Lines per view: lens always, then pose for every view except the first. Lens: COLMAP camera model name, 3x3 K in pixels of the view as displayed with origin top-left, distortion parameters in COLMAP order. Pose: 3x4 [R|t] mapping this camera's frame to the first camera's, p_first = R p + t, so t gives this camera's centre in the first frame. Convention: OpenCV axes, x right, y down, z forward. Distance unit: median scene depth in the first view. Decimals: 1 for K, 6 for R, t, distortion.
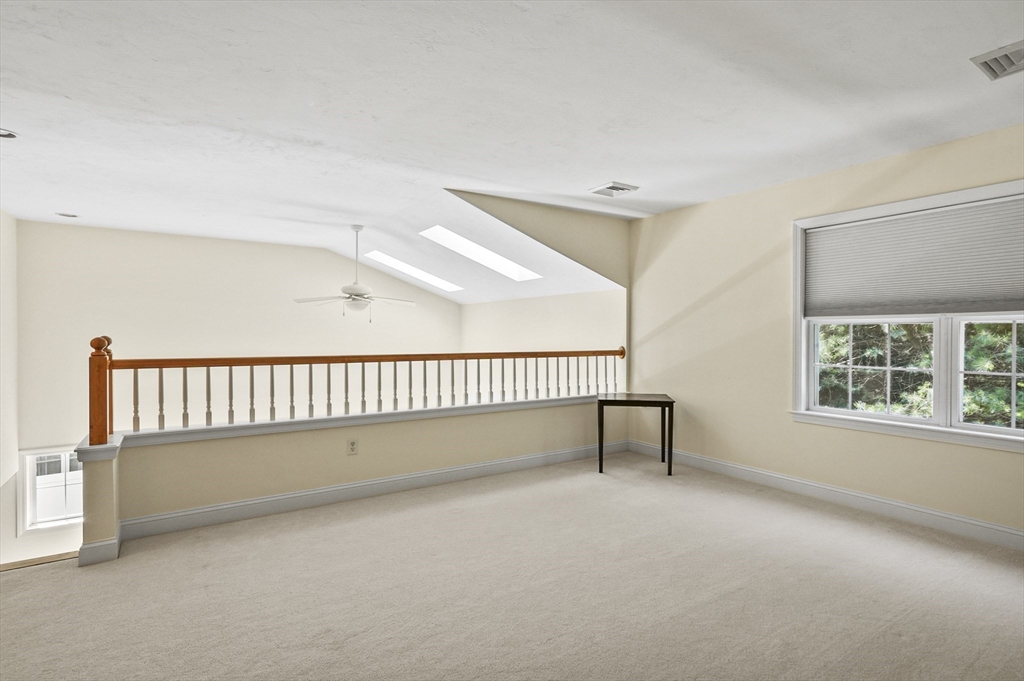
lens RADIAL K [[508.2, 0, 512.0], [0, 508.2, 340.5], [0, 0, 1]] dist [0.000282, -0.000301]
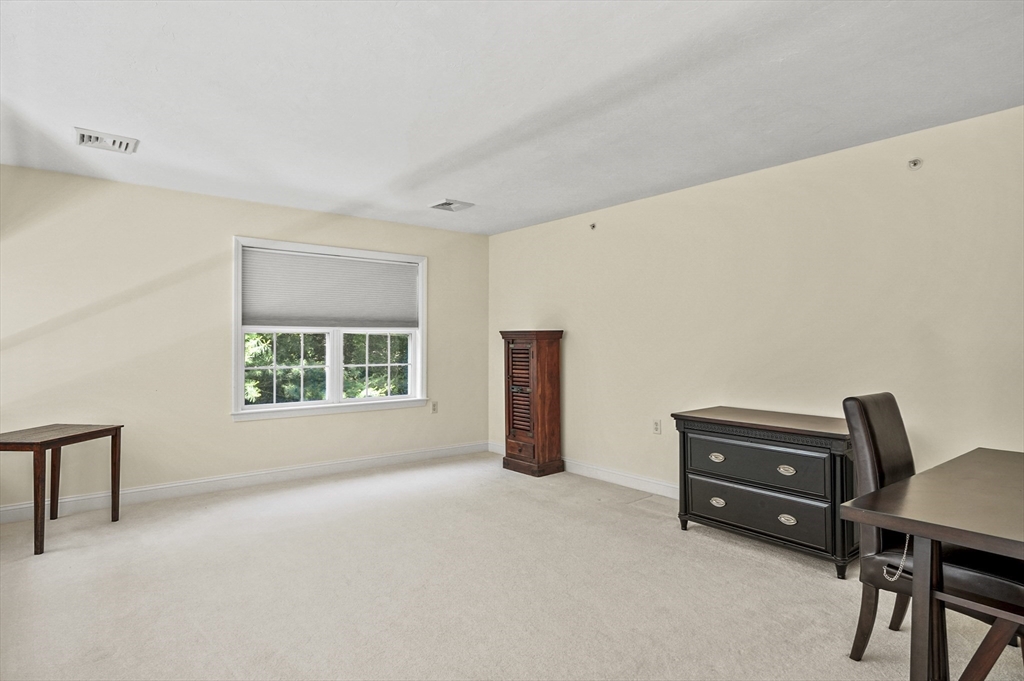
lens RADIAL K [[554.0, 0, 512.0], [0, 554.0, 340.5], [0, 0, 1]] dist [-0.000155, 0.000107]
pose [[-0.085821, -0.000503, 0.996310, -0.674927], [0.012597, 0.999919, 0.001590, -0.008196], [-0.996231, 0.012687, -0.085808, 0.525340]]
